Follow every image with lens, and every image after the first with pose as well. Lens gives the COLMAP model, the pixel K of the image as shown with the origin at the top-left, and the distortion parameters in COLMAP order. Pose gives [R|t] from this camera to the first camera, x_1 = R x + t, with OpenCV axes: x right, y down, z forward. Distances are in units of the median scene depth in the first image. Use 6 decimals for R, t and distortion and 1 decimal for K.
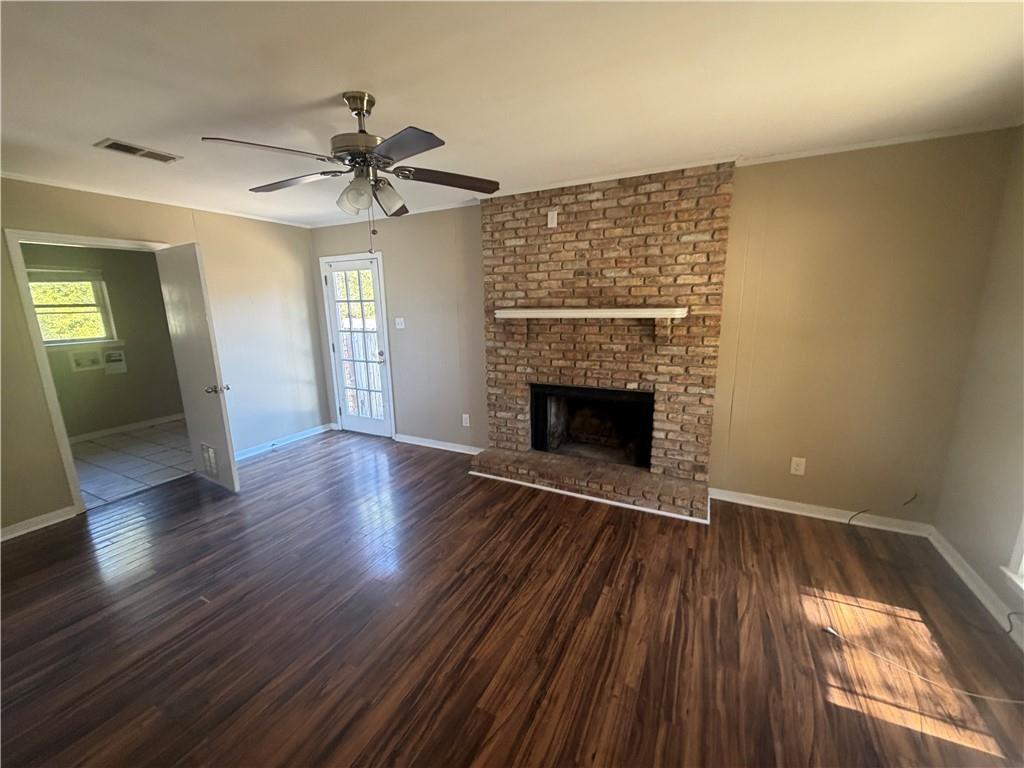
lens RADIAL K [[408.9, 0, 509.3], [0, 408.9, 384.6], [0, 0, 1]] dist [-0.024361, -0.000181]
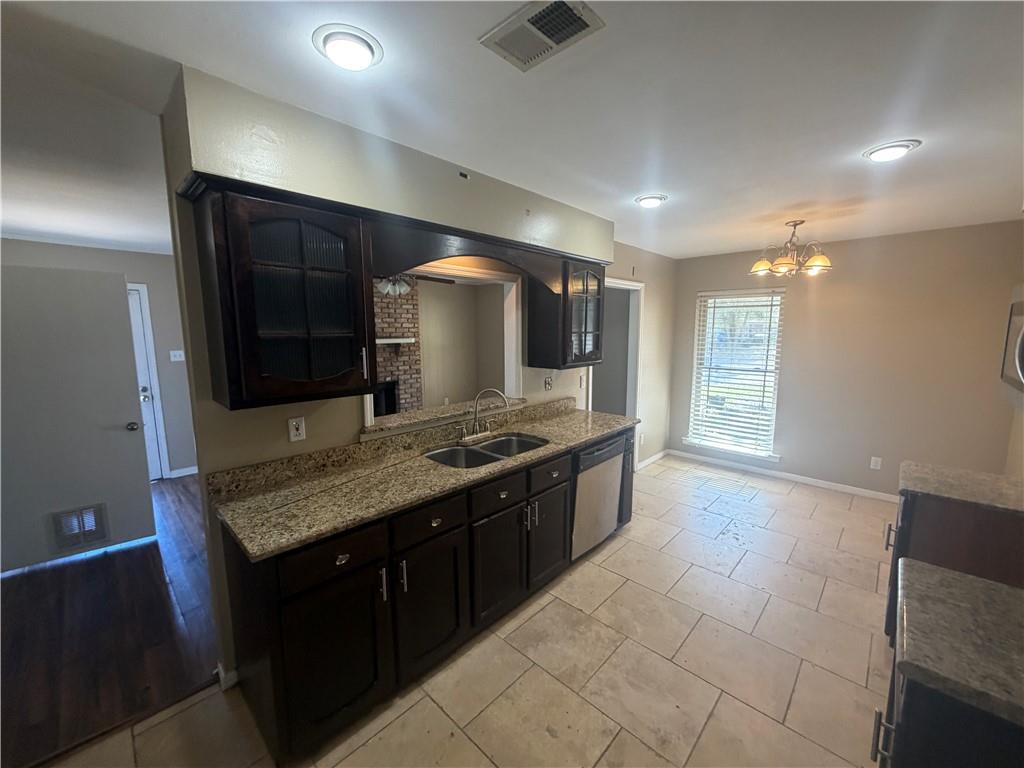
lens RADIAL K [[408.9, 0, 510.9], [0, 408.9, 384.5], [0, 0, 1]] dist [-0.024361, -0.000181]
pose [[0.279102, -0.105210, 0.954480, -1.452048], [0.194817, 0.979513, 0.051002, 0.045993], [-0.940292, 0.171714, 0.293881, -0.103118]]
